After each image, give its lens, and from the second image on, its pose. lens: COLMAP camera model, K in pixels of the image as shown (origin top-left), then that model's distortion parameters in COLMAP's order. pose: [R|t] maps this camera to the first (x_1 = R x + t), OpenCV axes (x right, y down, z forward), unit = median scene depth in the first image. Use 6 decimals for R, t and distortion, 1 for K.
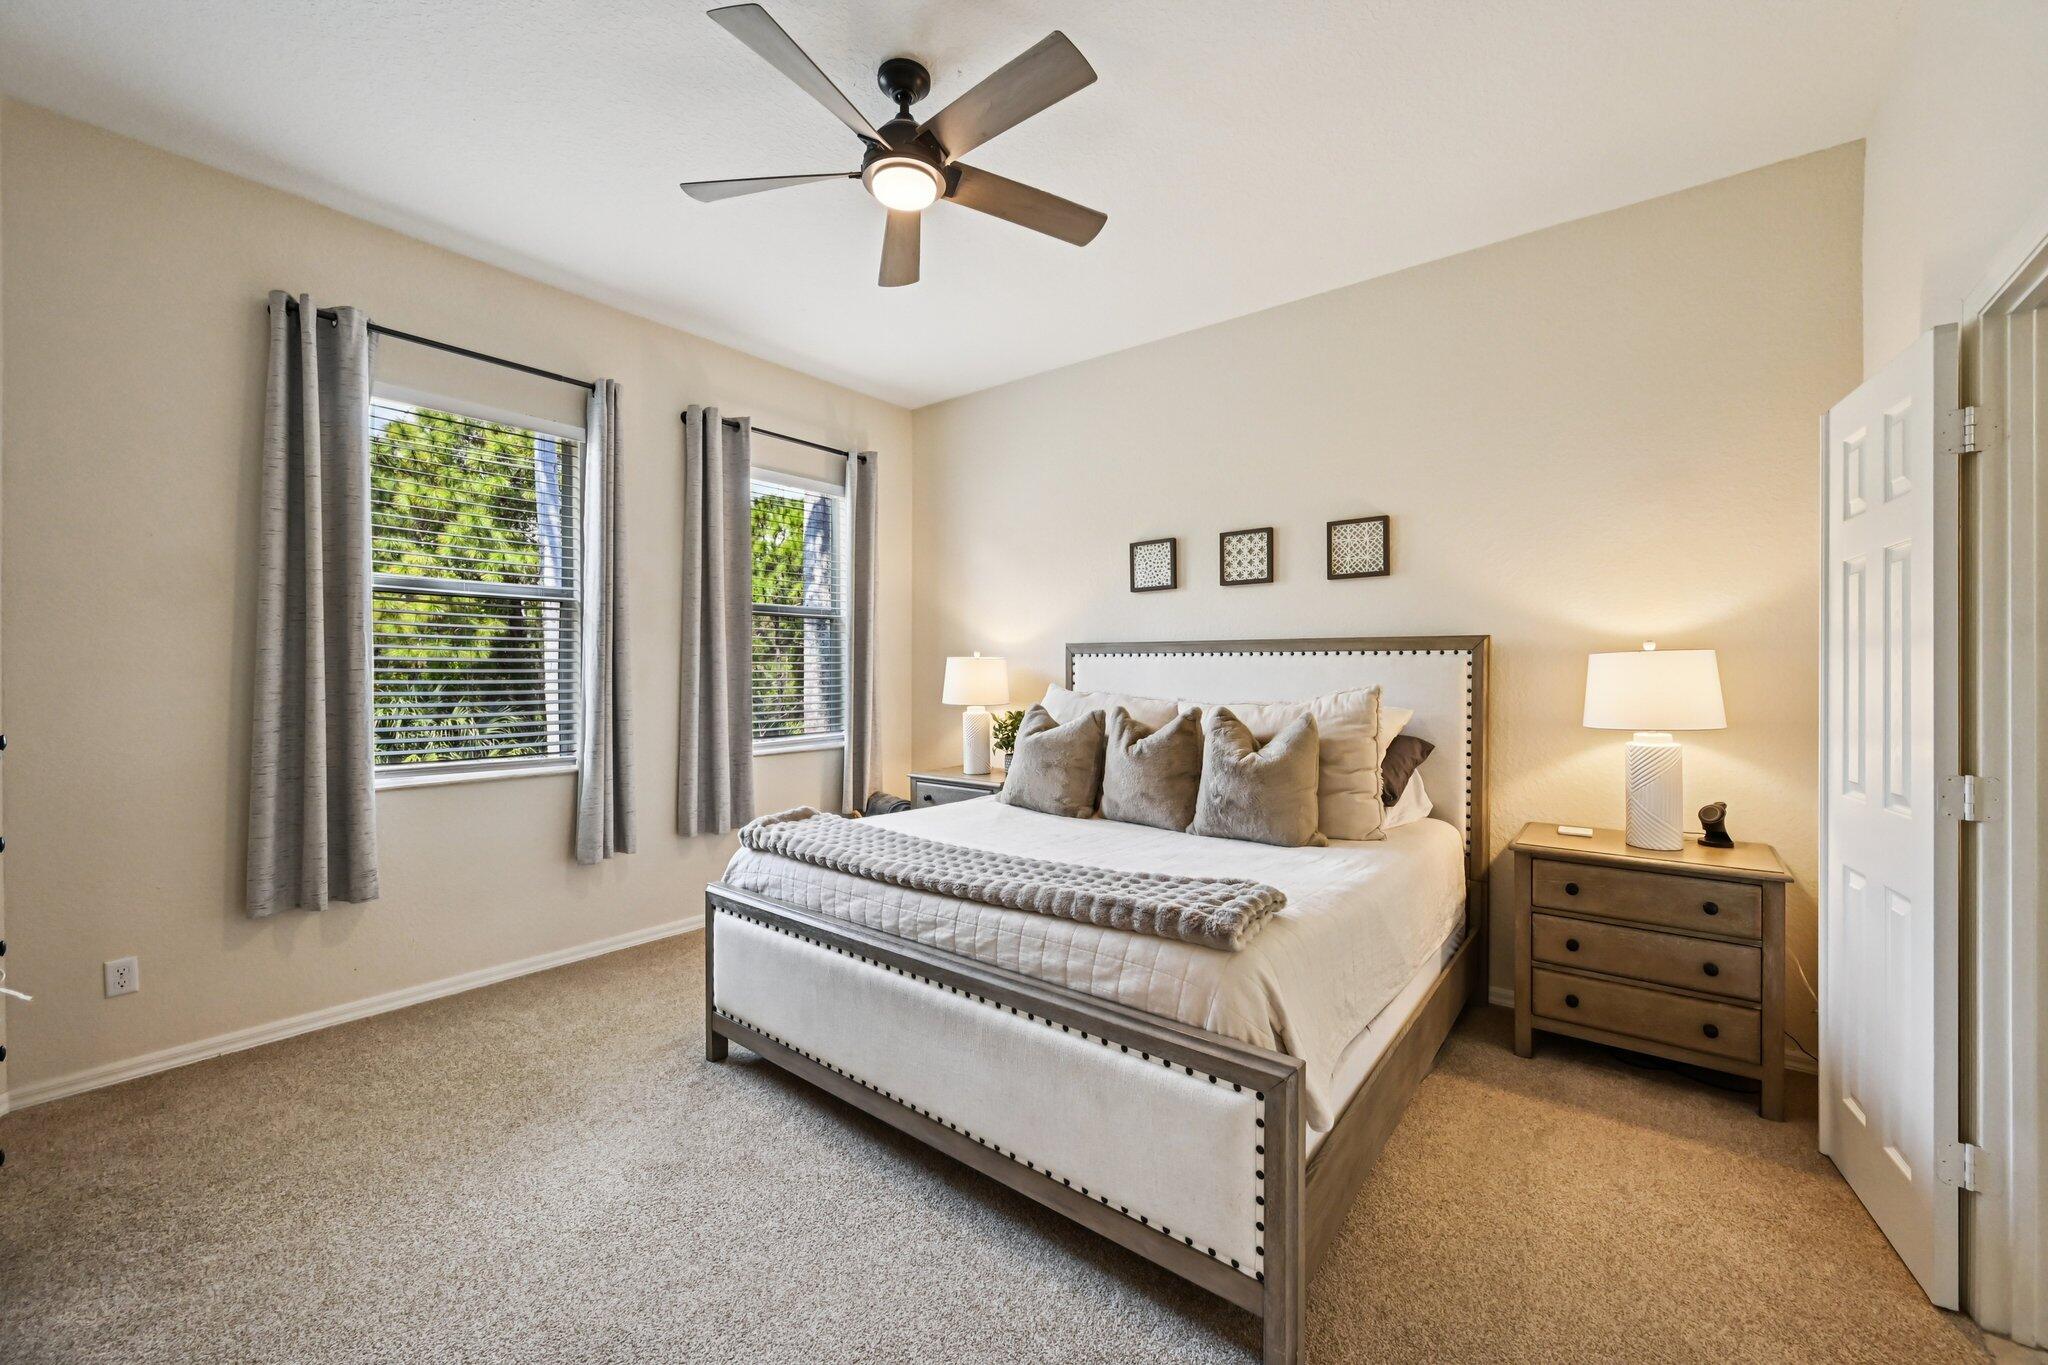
lens RADIAL K [[785.4, 0, 1024.0], [0, 785.4, 682.5], [0, 0, 1]] dist [-0.000807, -0.000008]
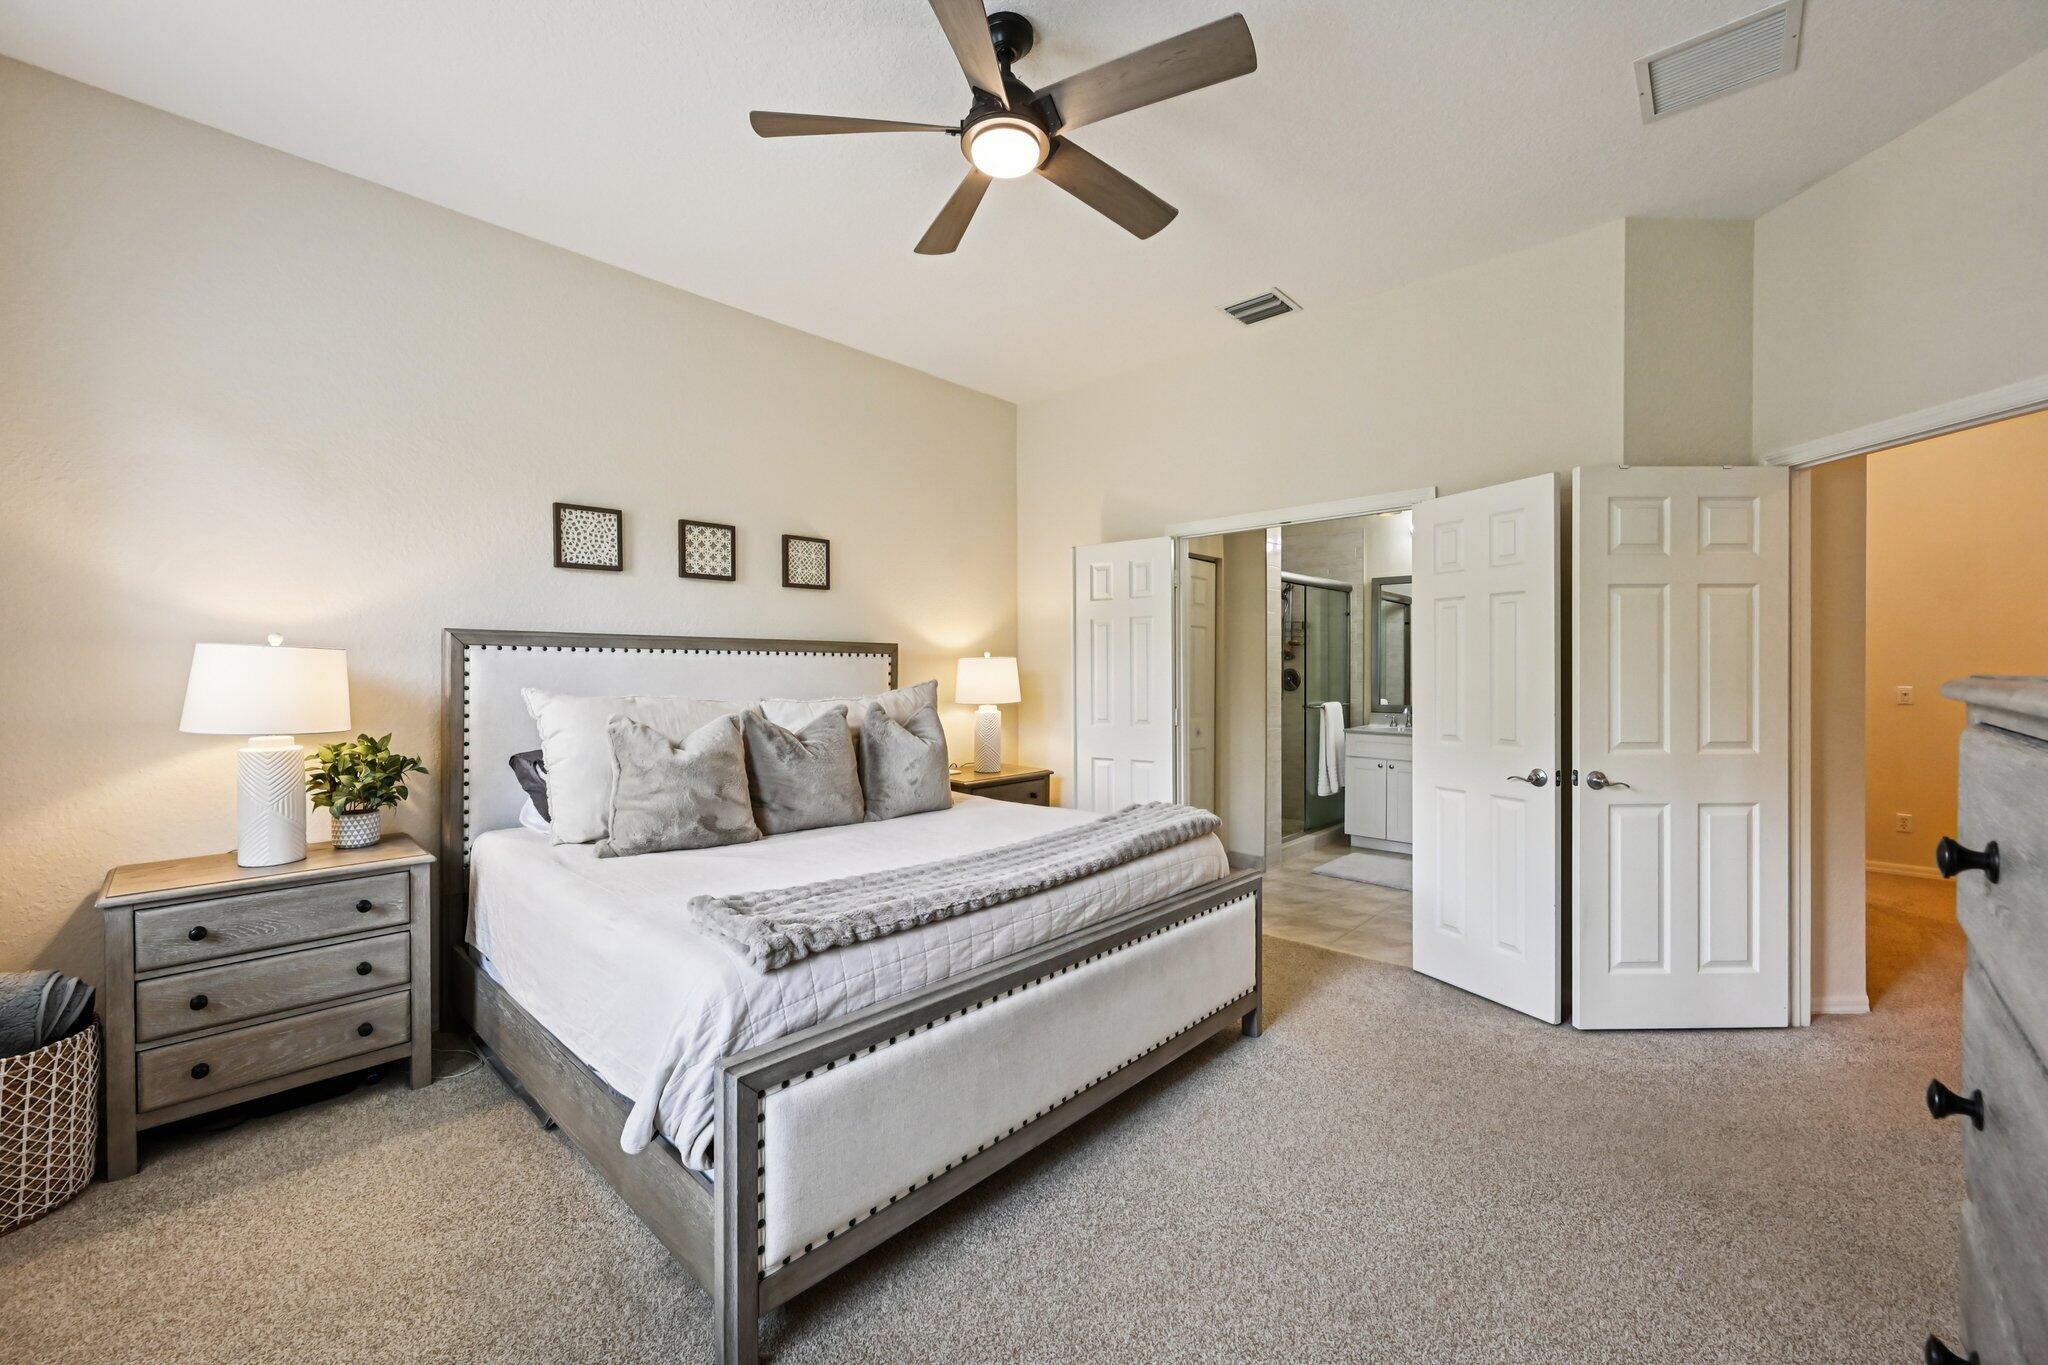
lens RADIAL K [[815.9, 0, 1025.7], [0, 815.9, 661.8], [0, 0, 1]] dist [-0.001308, 0.000153]
pose [[0.091573, 0.007676, 0.995769, -0.676001], [0.013165, 0.999874, -0.008919, -0.010796], [-0.995711, 0.013926, 0.091461, 0.530232]]
